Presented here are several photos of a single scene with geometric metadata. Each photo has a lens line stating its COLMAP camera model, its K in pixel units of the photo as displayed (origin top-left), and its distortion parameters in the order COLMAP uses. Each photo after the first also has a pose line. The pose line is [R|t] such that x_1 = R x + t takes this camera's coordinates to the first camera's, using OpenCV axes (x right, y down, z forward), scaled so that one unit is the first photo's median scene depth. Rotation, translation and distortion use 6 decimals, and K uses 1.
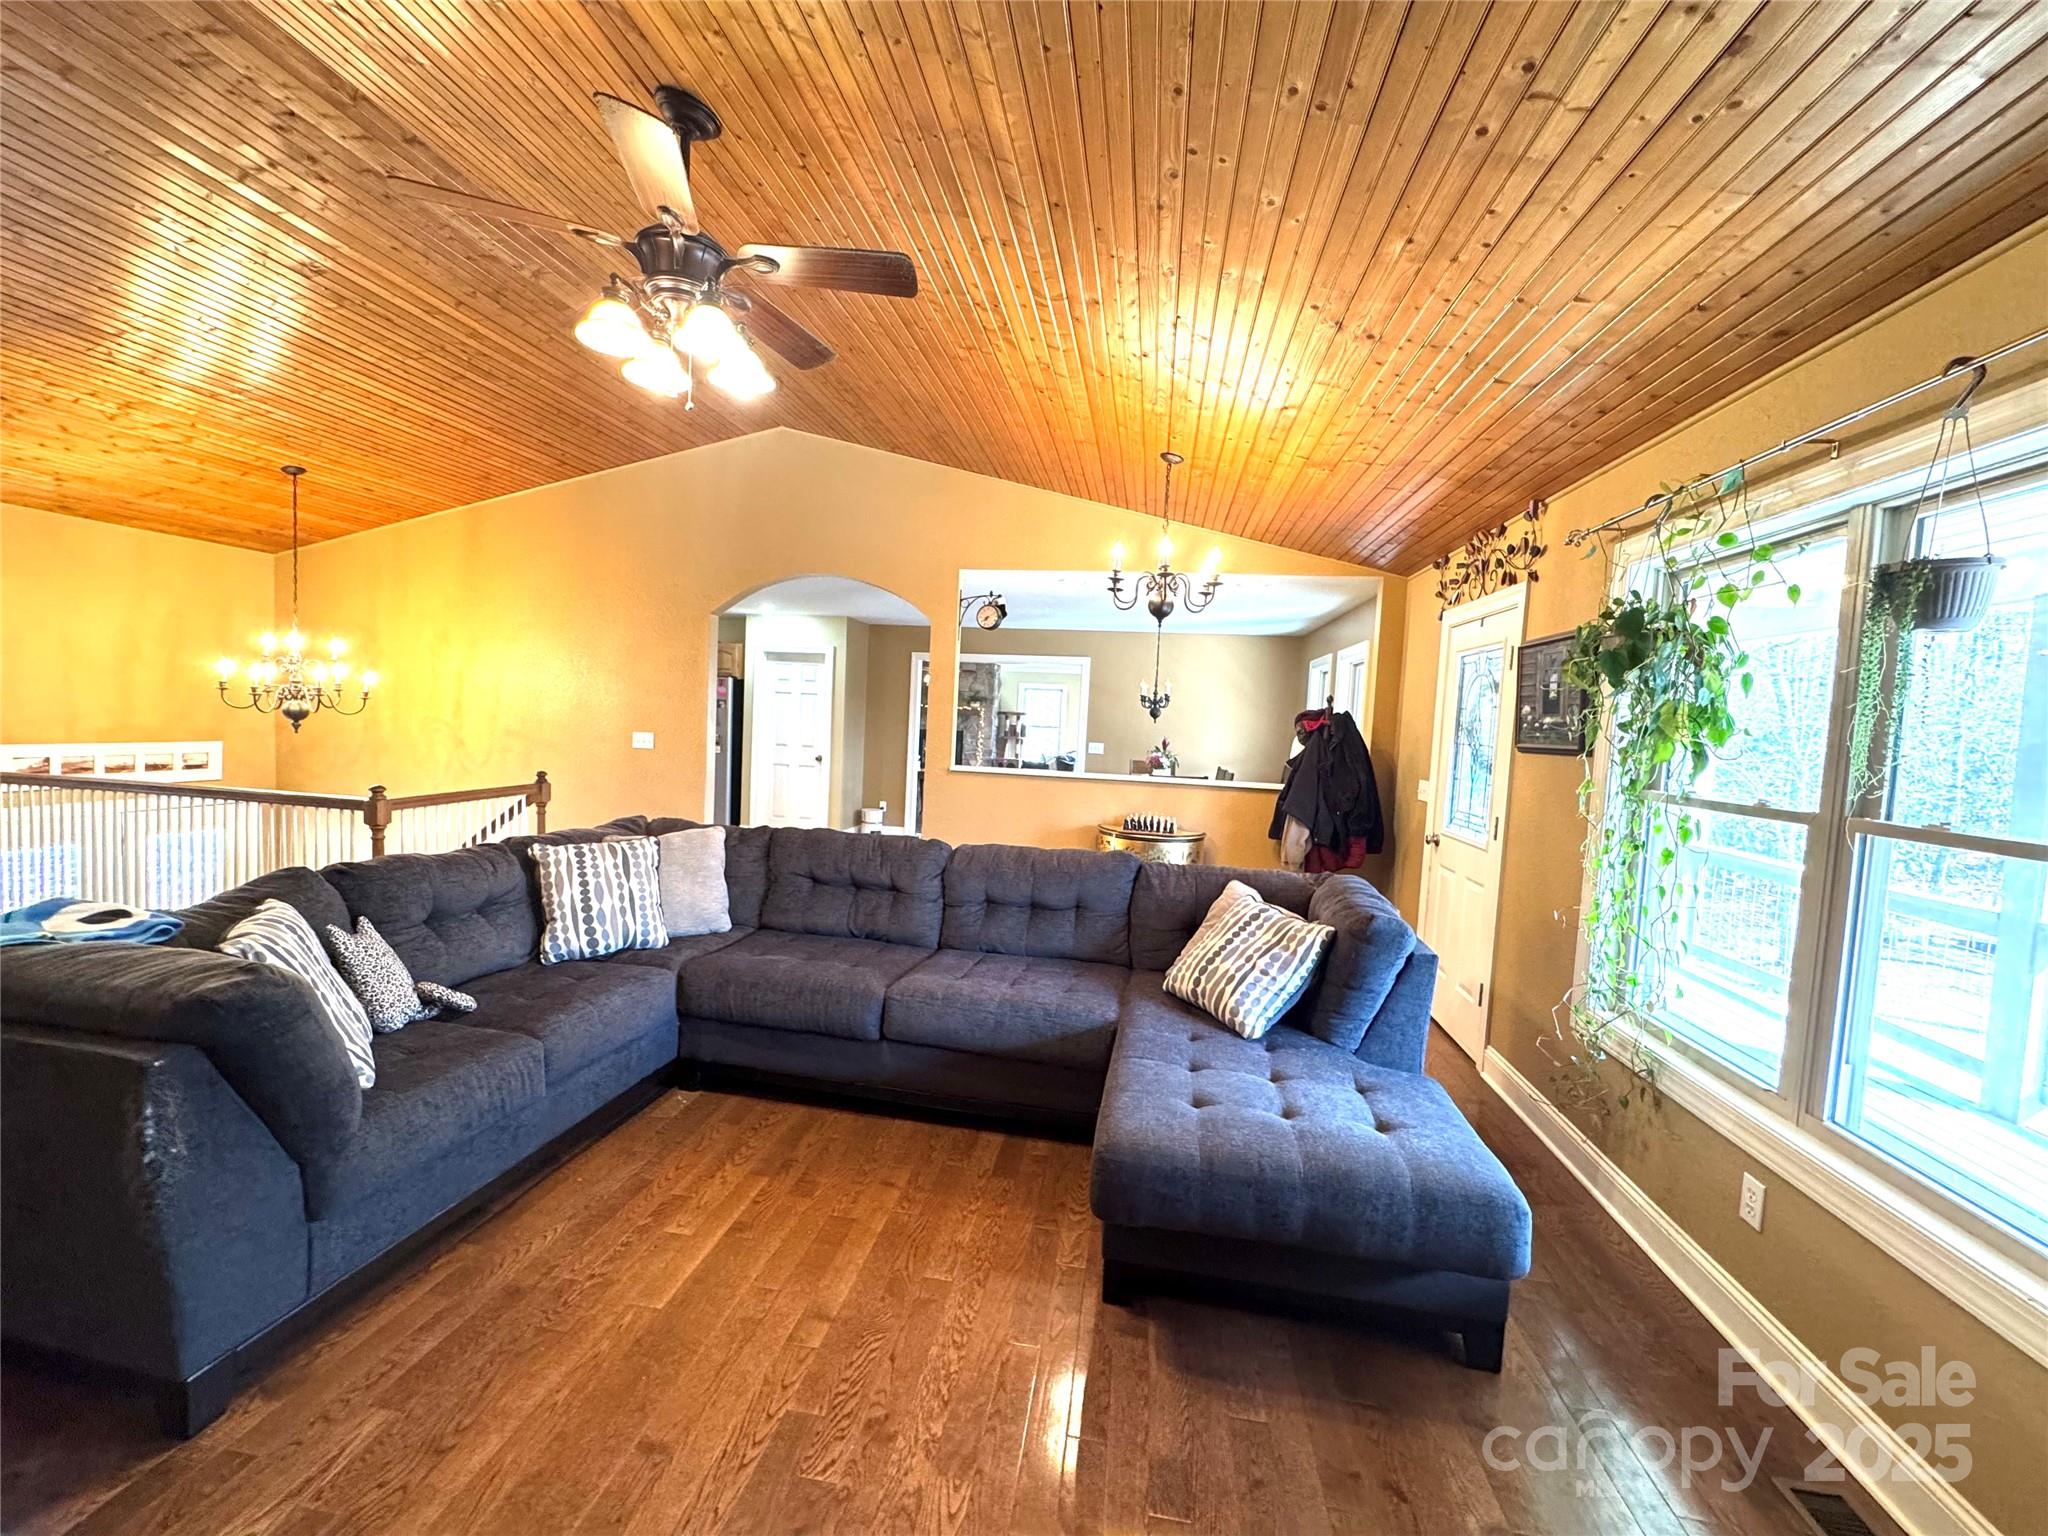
lens RADIAL K [[817.9, 0, 1021.2], [0, 817.9, 769.5], [0, 0, 1]] dist [-0.001986, 0.000390]
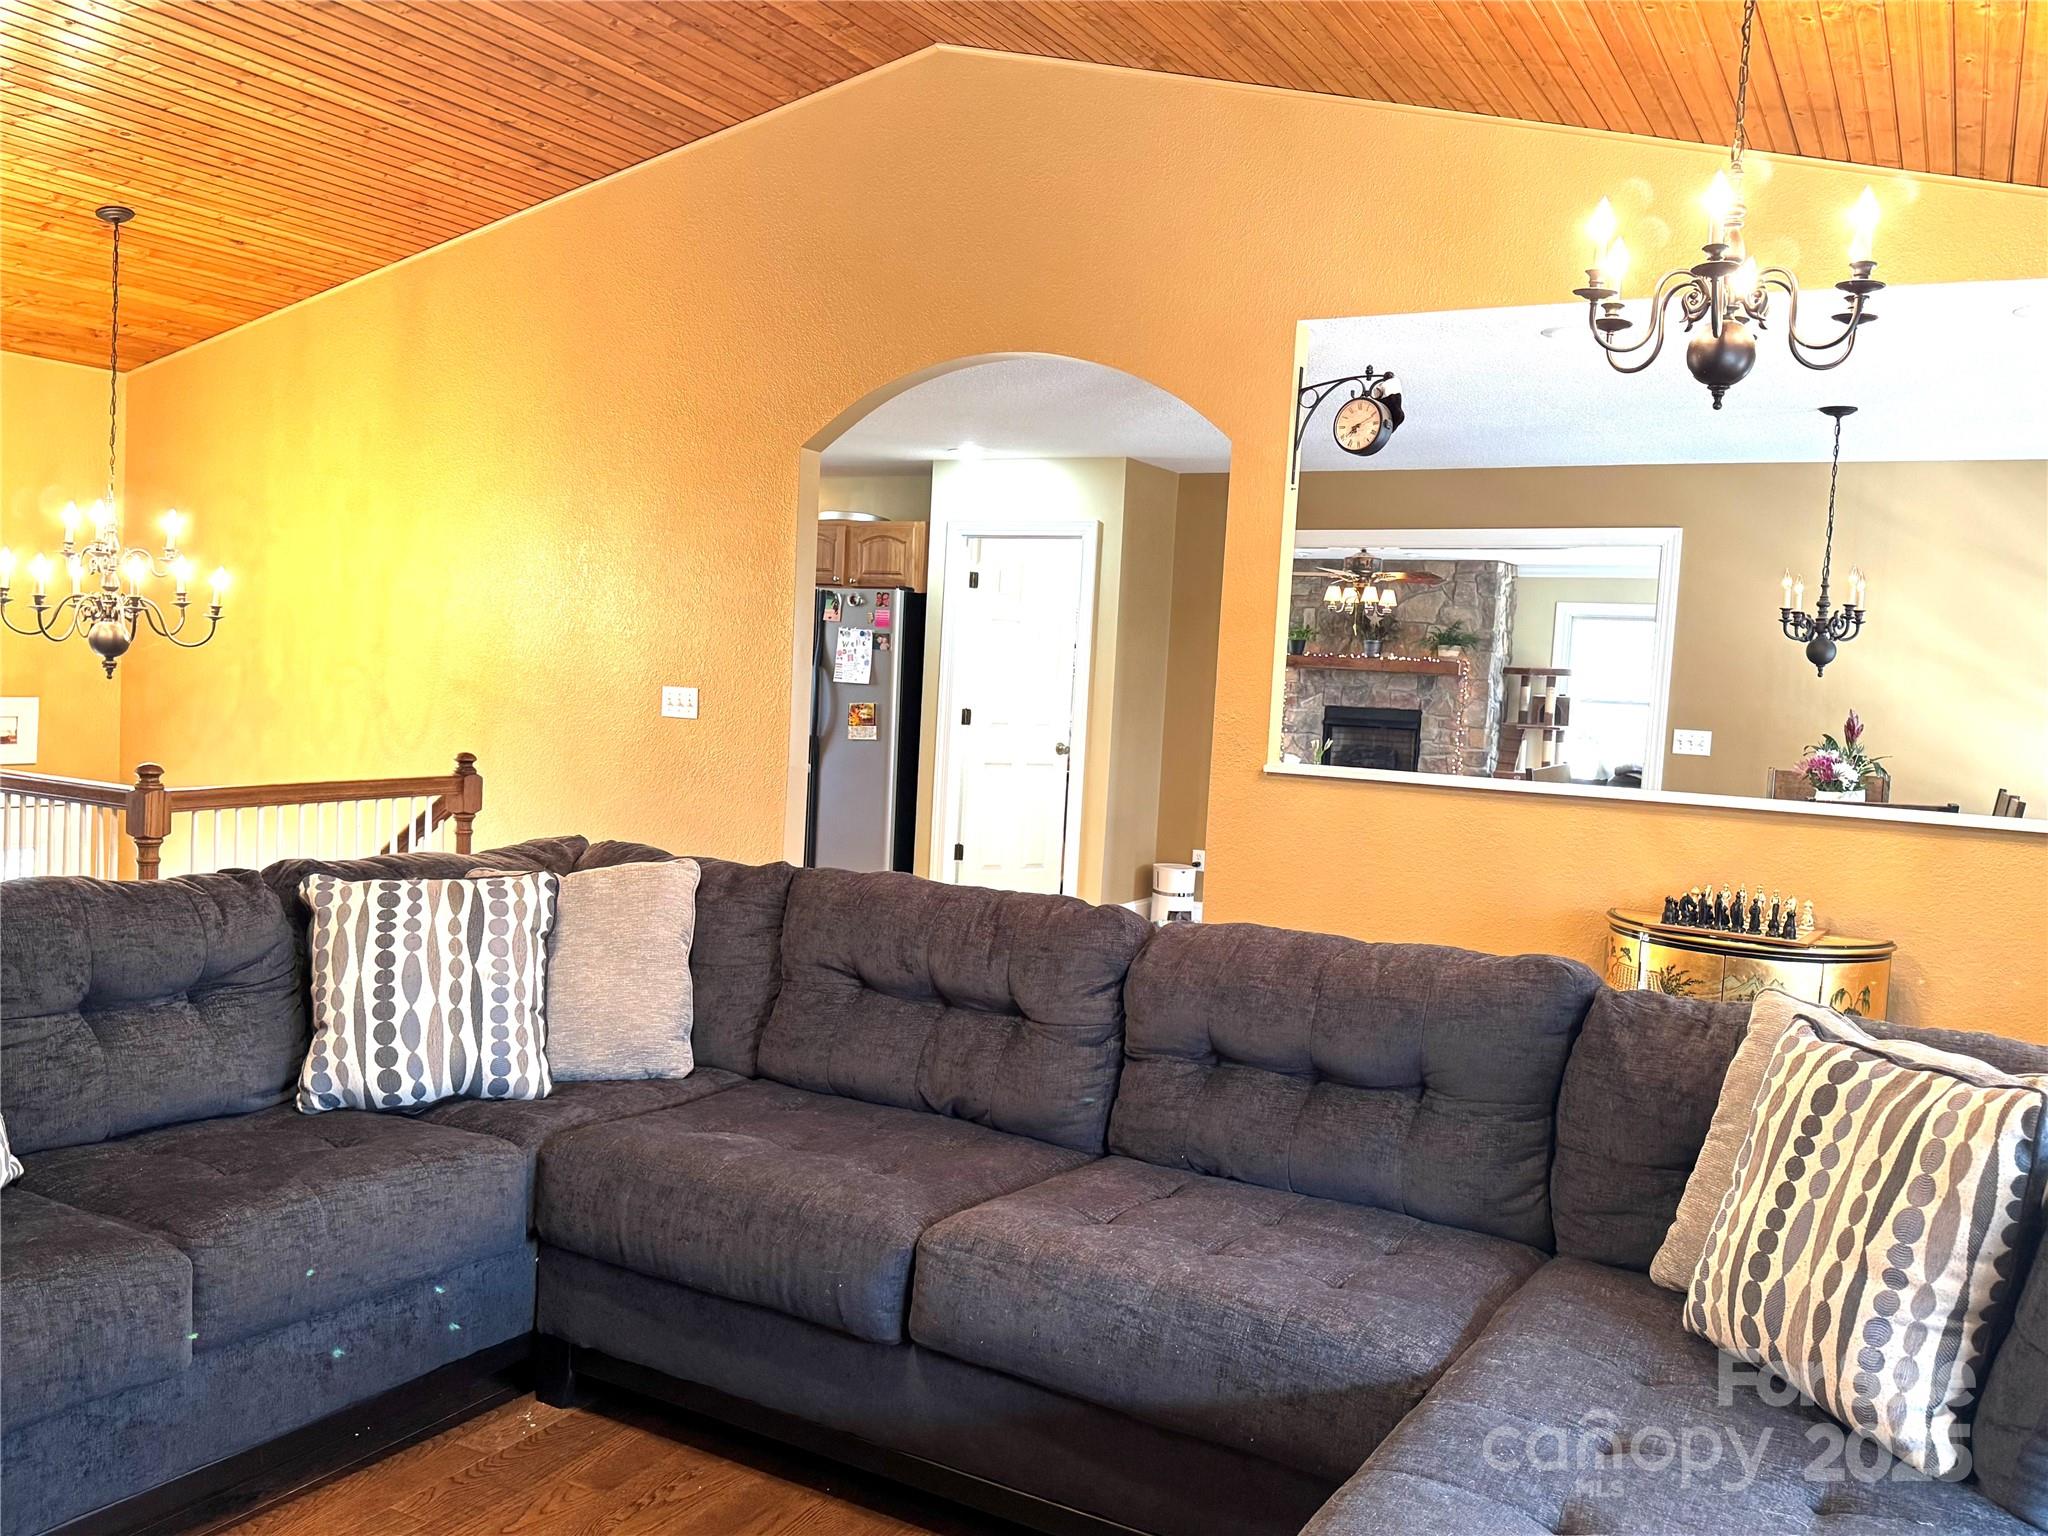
lens RADIAL K [[1711.9, 0, 1023.0], [0, 1711.9, 779.2], [0, 0, 1]] dist [0.076159, -0.102162]
pose [[0.945187, 0.022695, -0.325740, 0.172230], [-0.026756, 0.999610, -0.007993, 0.029439], [0.325432, 0.016270, 0.945426, 0.127752]]
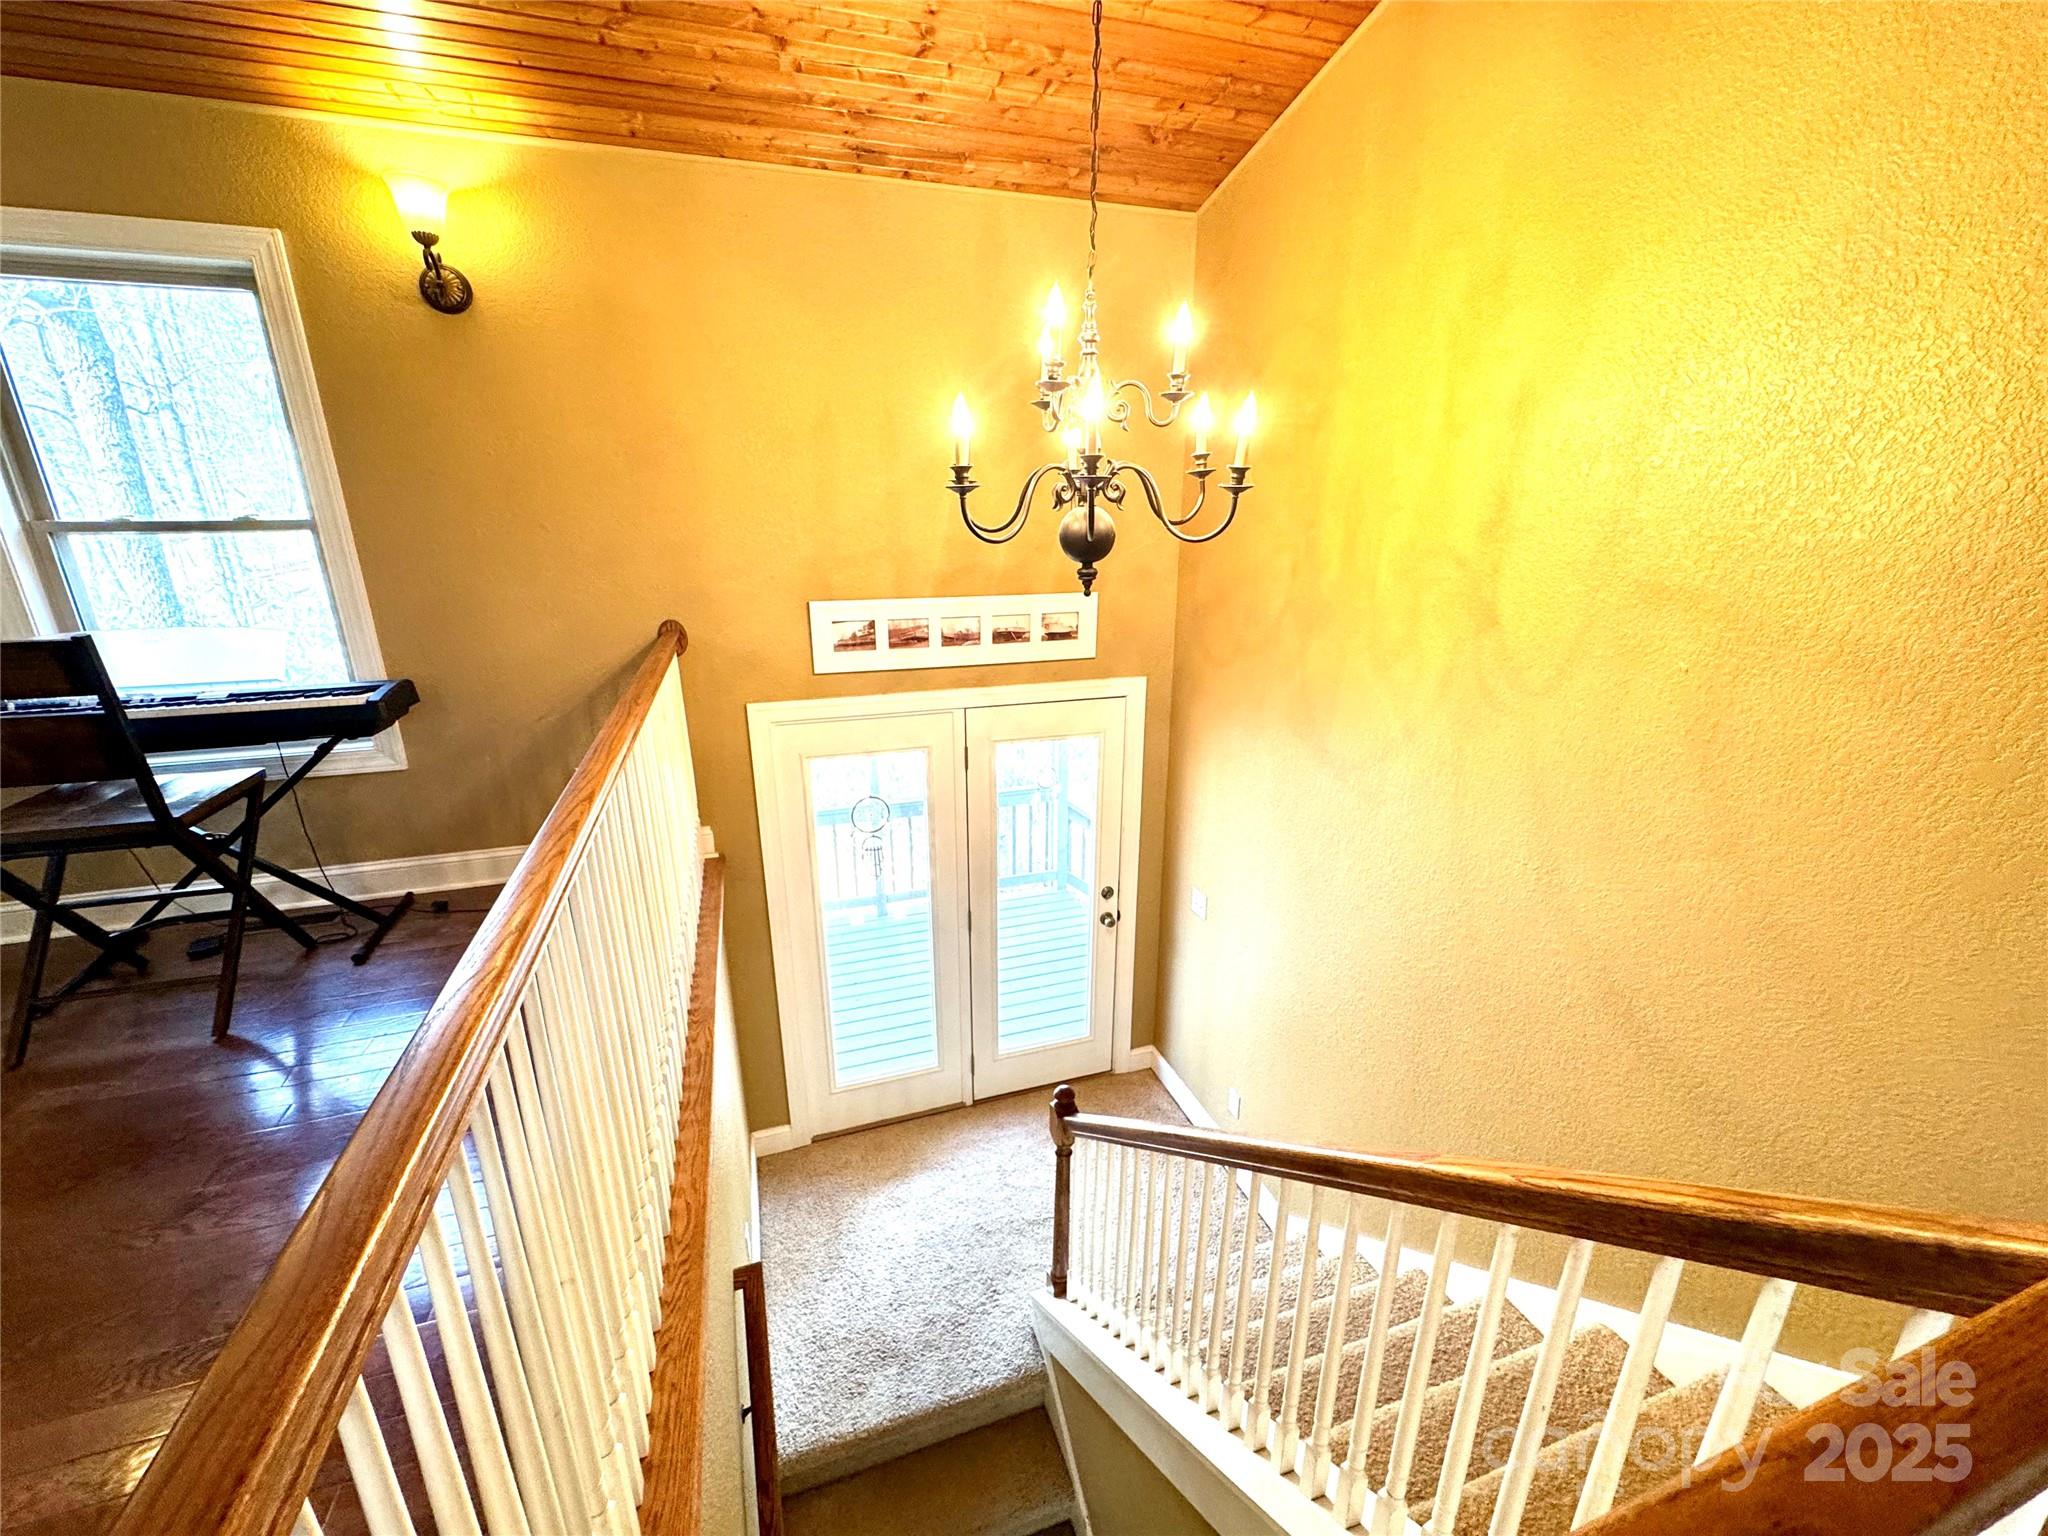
lens RADIAL K [[817.9, 0, 1021.9], [0, 817.9, 760.8], [0, 0, 1]] dist [-0.001986, 0.000390]
pose [[0.459965, 0.212681, -0.862090, -0.961501], [-0.031071, 0.974151, 0.223749, -0.092764], [0.887393, -0.076131, 0.454684, 1.365129]]
